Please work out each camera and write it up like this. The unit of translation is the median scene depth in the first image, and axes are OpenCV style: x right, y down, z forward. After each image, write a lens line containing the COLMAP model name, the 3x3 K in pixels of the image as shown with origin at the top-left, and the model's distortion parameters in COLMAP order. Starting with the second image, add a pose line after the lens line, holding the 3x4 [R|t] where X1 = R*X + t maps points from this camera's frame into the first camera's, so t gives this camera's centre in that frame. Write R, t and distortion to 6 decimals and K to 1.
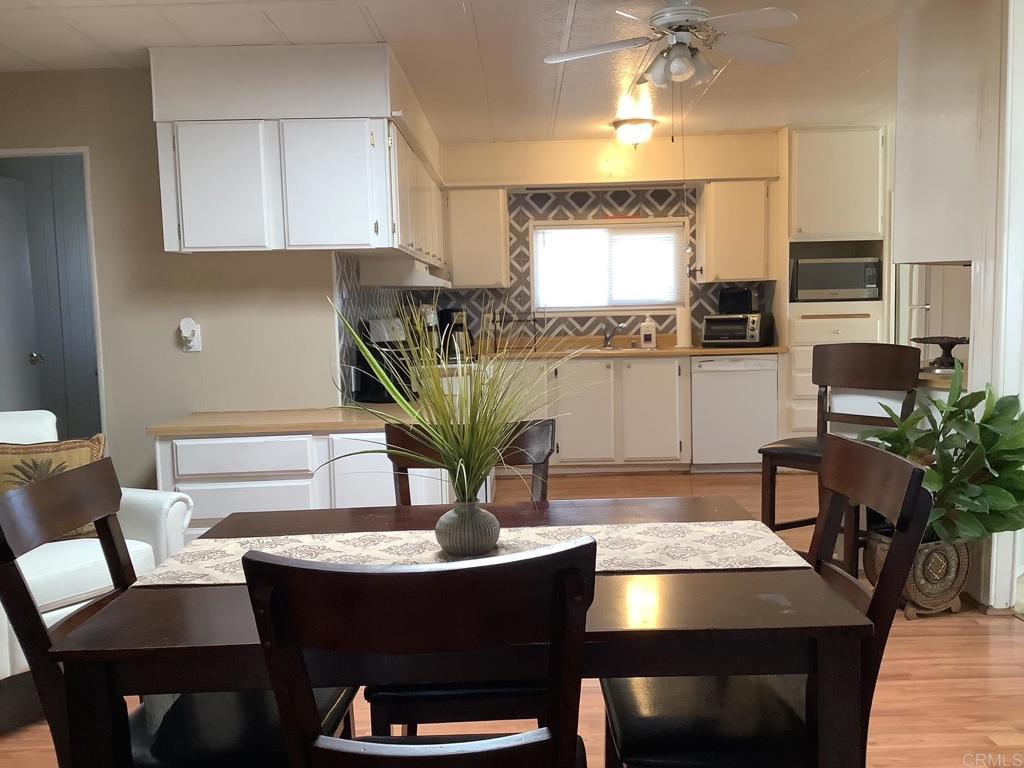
lens RADIAL K [[915.5, 0, 514.6], [0, 915.5, 386.2], [0, 0, 1]] dist [0.121795, -0.228365]
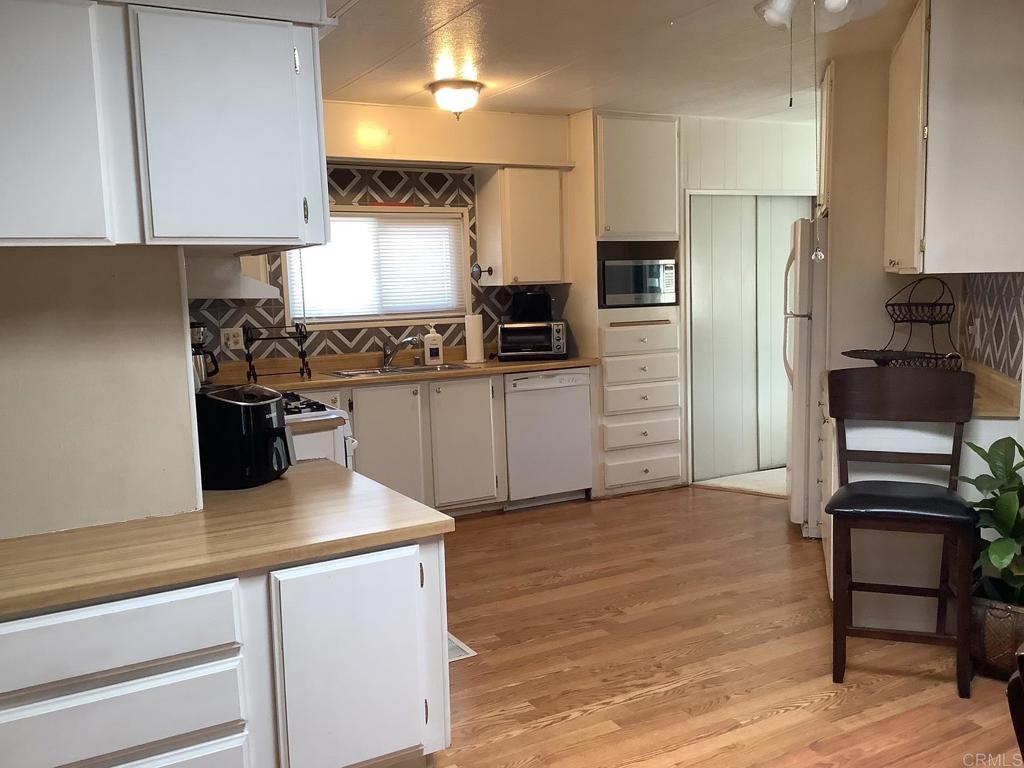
lens RADIAL K [[915.5, 0, 514.6], [0, 915.5, 386.2], [0, 0, 1]] dist [0.121795, -0.228365]
pose [[0.868028, -0.060265, 0.492844, -0.209255], [0.054706, 0.998172, 0.025706, -0.041631], [-0.493492, 0.004648, 0.869738, 0.259918]]
